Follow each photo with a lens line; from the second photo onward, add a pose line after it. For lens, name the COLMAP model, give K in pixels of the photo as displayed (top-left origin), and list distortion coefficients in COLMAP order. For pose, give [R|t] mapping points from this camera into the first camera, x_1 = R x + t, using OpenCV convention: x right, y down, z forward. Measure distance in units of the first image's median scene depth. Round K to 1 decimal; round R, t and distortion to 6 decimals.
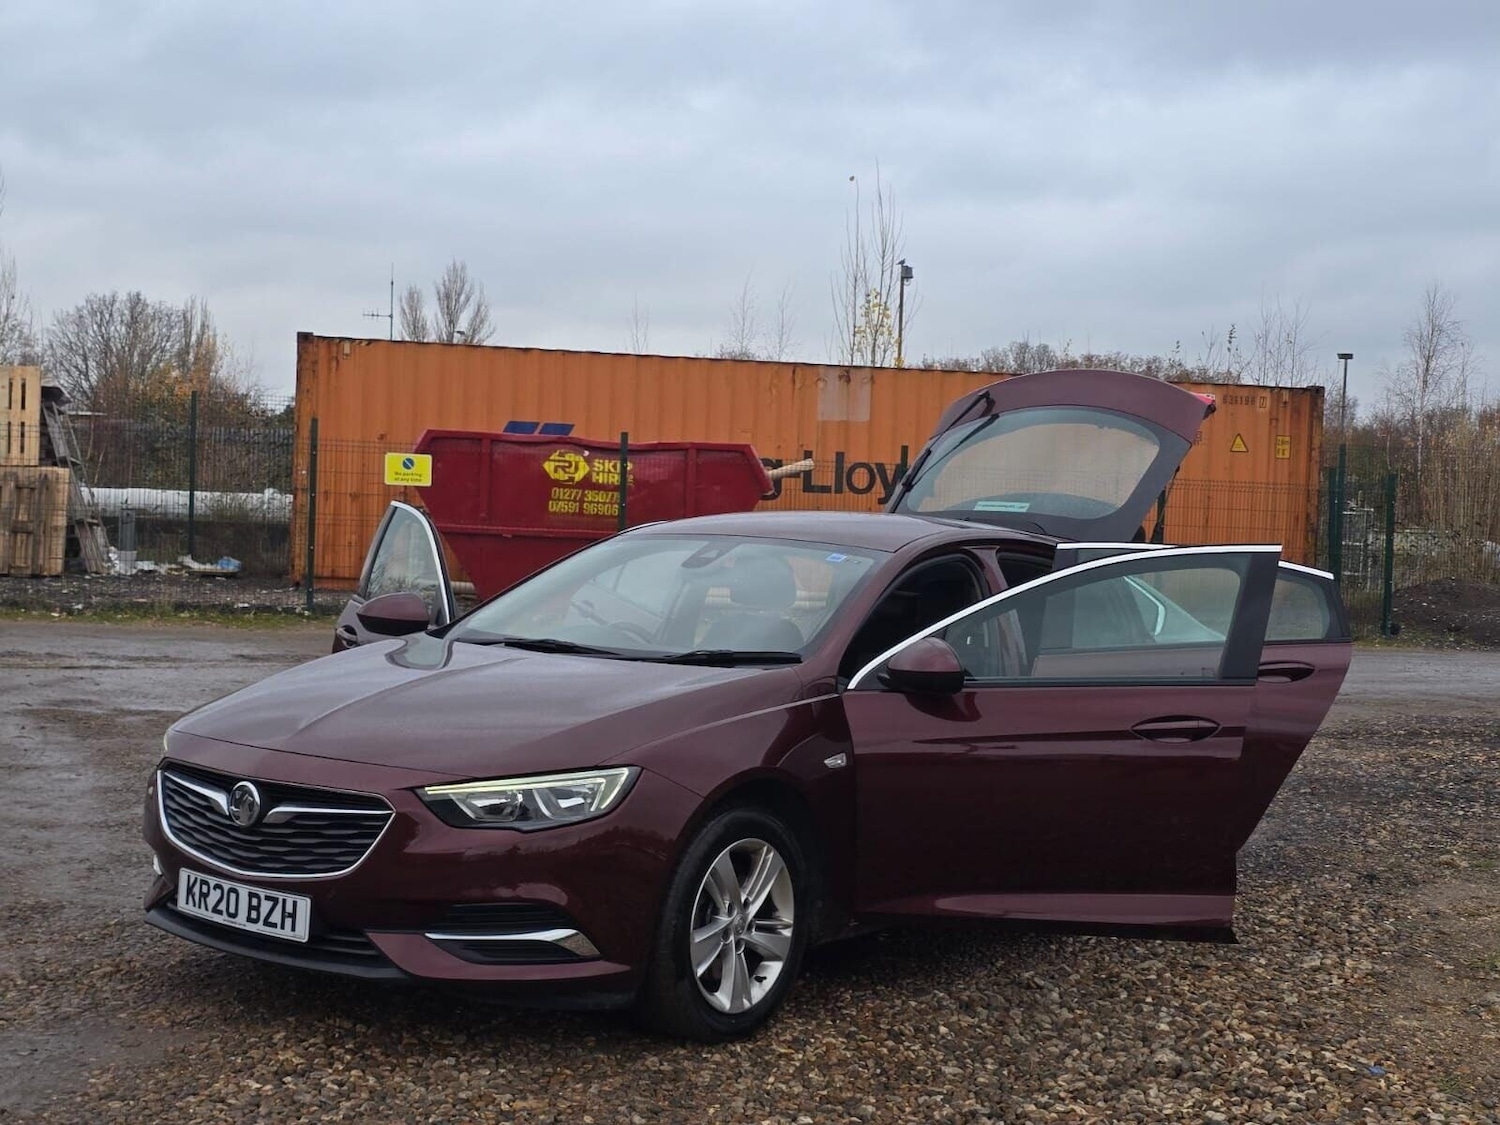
lens RADIAL K [[1981.1, 0, 778.9], [0, 1981.1, 570.0], [0, 0, 1]] dist [0.162330, -0.455663]
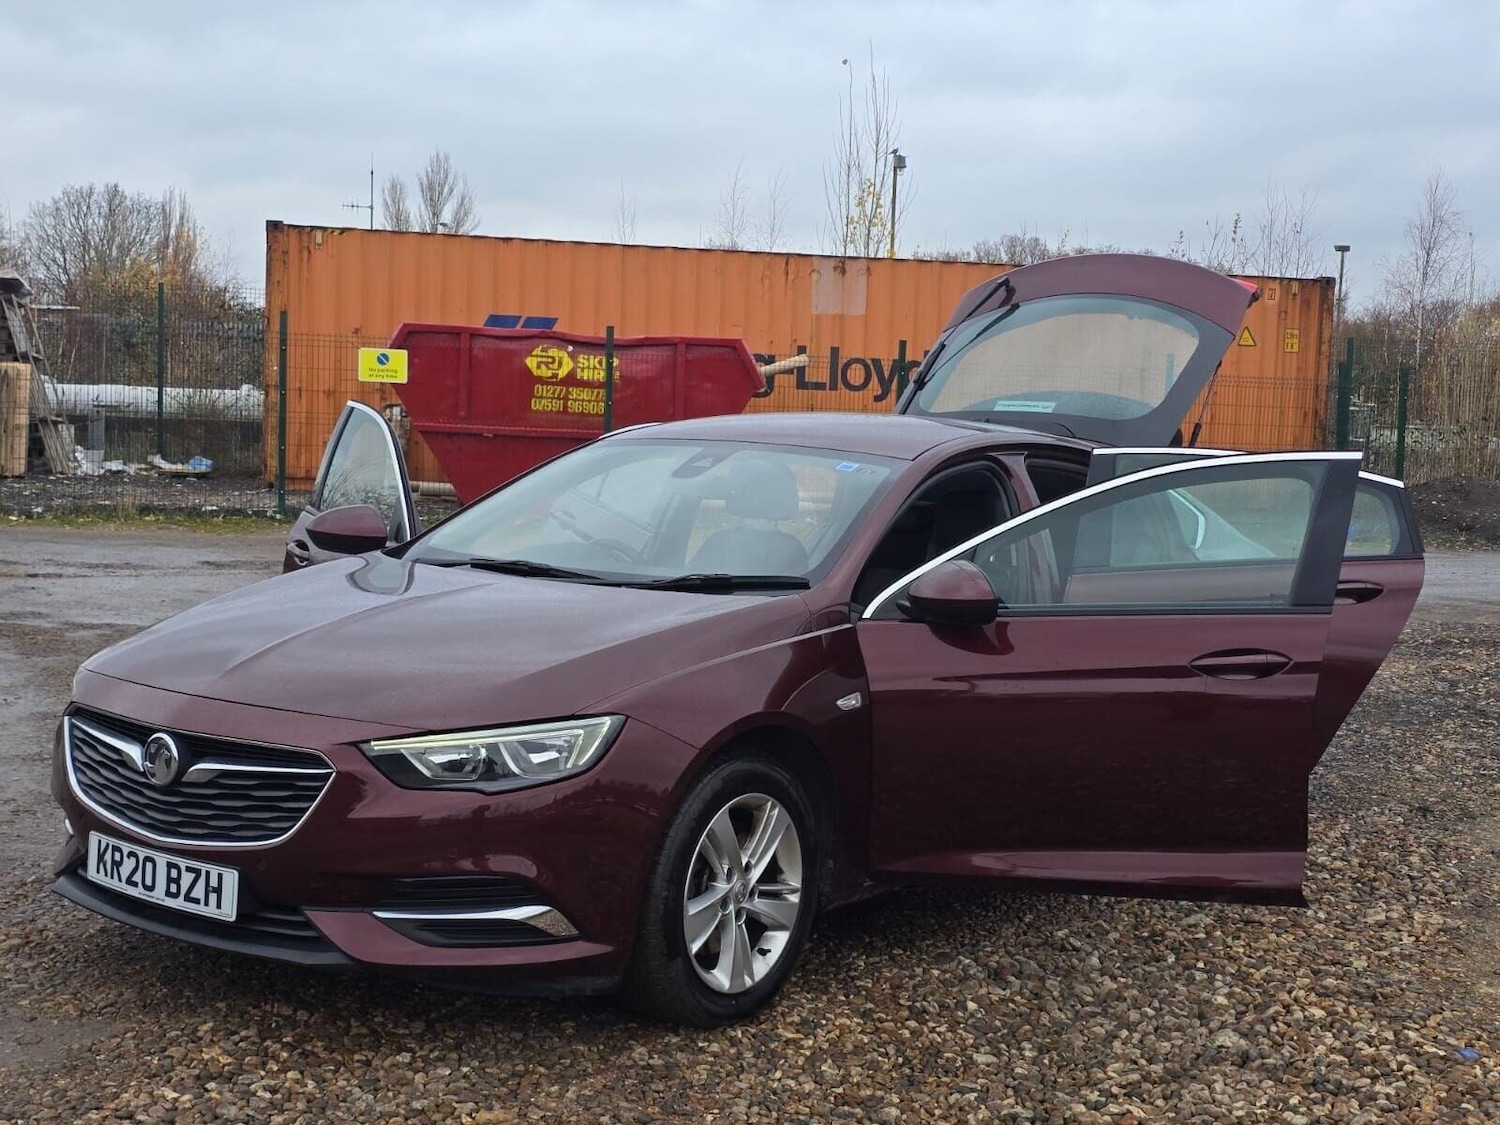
lens RADIAL K [[1981.1, 0, 778.9], [0, 1981.1, 570.0], [0, 0, 1]] dist [0.162330, -0.455663]
pose [[0.999984, -0.001733, 0.005359, -0.006351], [0.001451, 0.998641, 0.052094, -0.006460], [-0.005442, -0.052085, 0.998628, 0.122493]]
